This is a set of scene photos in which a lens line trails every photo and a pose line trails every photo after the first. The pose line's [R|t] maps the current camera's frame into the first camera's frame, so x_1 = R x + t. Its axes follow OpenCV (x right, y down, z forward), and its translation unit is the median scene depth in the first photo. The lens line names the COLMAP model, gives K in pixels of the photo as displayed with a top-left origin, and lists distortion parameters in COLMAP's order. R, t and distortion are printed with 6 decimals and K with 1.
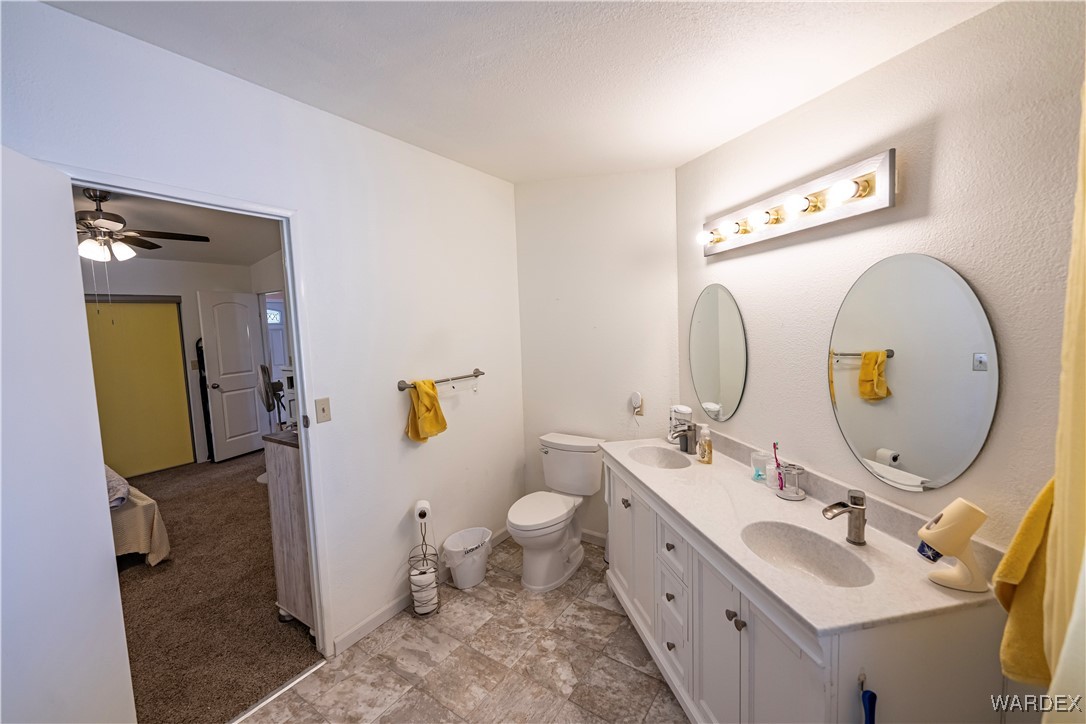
lens RADIAL K [[434.0, 0, 539.5], [0, 434.0, 360.4], [0, 0, 1]] dist [0.000637, 0.000217]
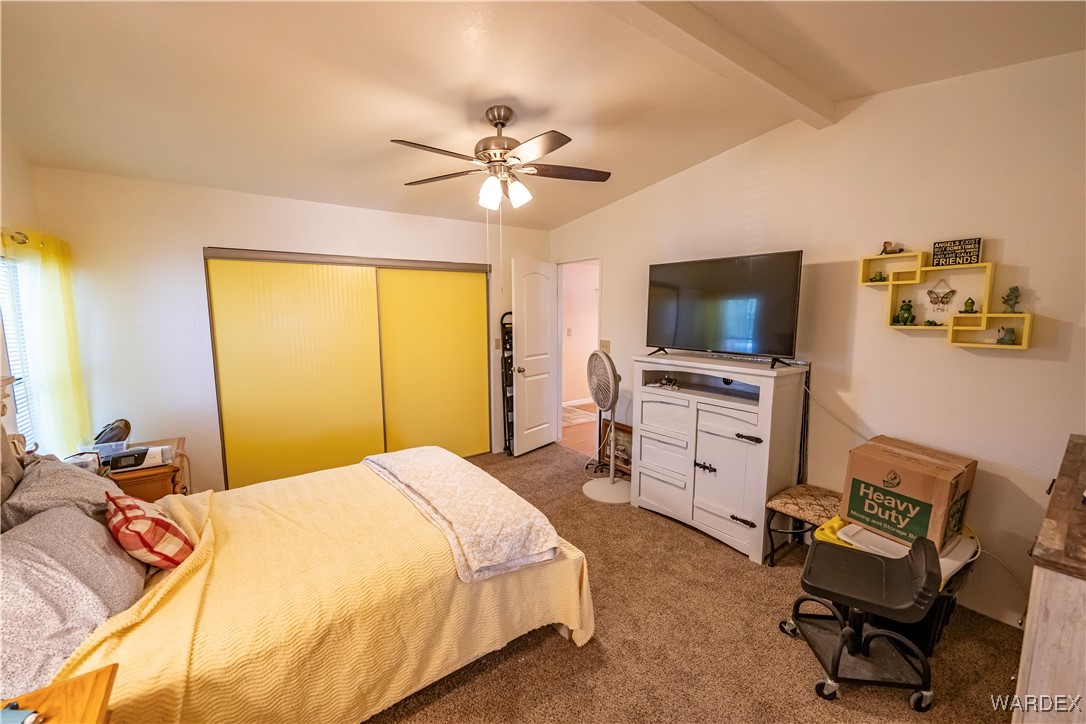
lens RADIAL K [[434.0, 0, 539.5], [0, 434.0, 360.4], [0, 0, 1]] dist [0.000637, 0.000217]
pose [[0.943546, 0.073241, -0.323042, -0.434345], [-0.061056, 0.996994, 0.047708, -0.002965], [0.325565, -0.025291, 0.945181, 0.196659]]
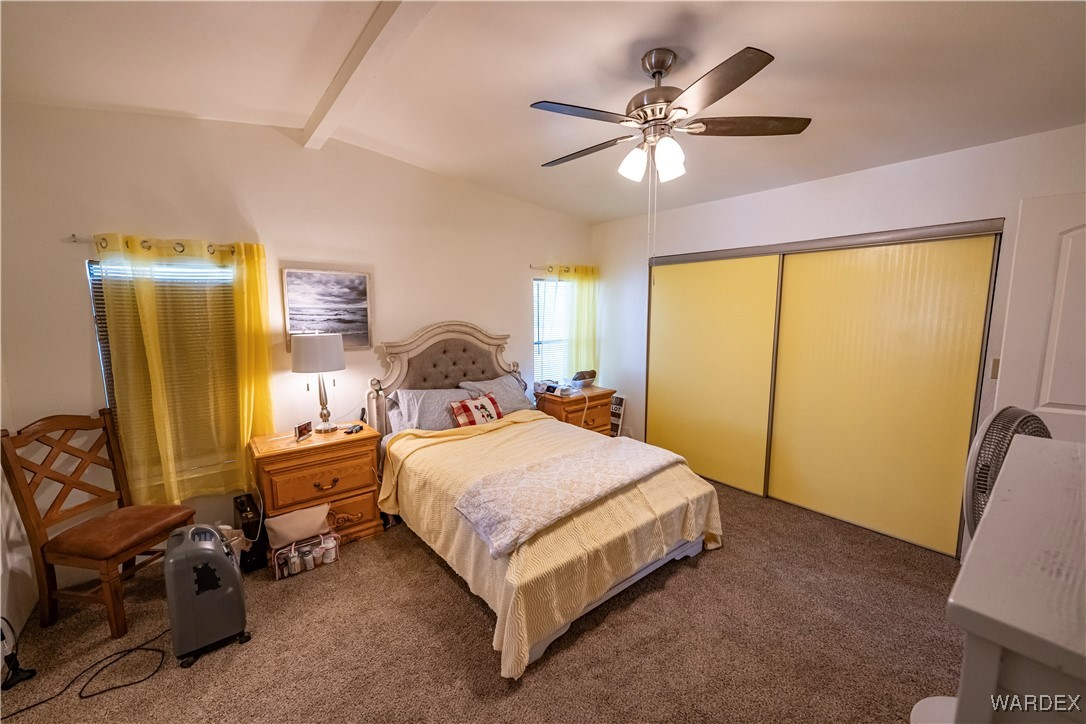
lens RADIAL K [[434.0, 0, 539.5], [0, 434.0, 360.4], [0, 0, 1]] dist [0.000637, 0.000217]
pose [[-0.296297, 0.160354, -0.941538, -0.218595], [-0.066910, 0.979898, 0.187943, -0.053610], [0.952749, 0.118686, -0.279612, 0.674341]]
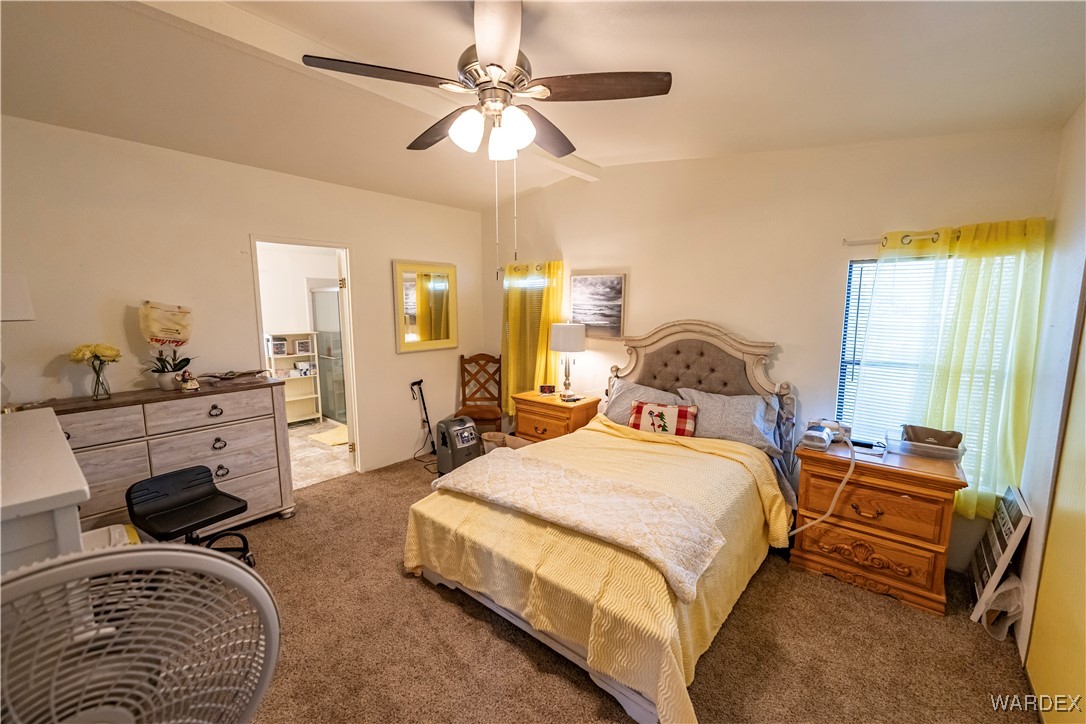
lens RADIAL K [[434.0, 0, 539.5], [0, 434.0, 360.4], [0, 0, 1]] dist [0.000637, 0.000217]
pose [[-0.993215, 0.020565, 0.114458, -0.720462], [0.044079, 0.977371, 0.206889, -0.057992], [-0.107613, 0.210531, -0.971646, 1.002421]]
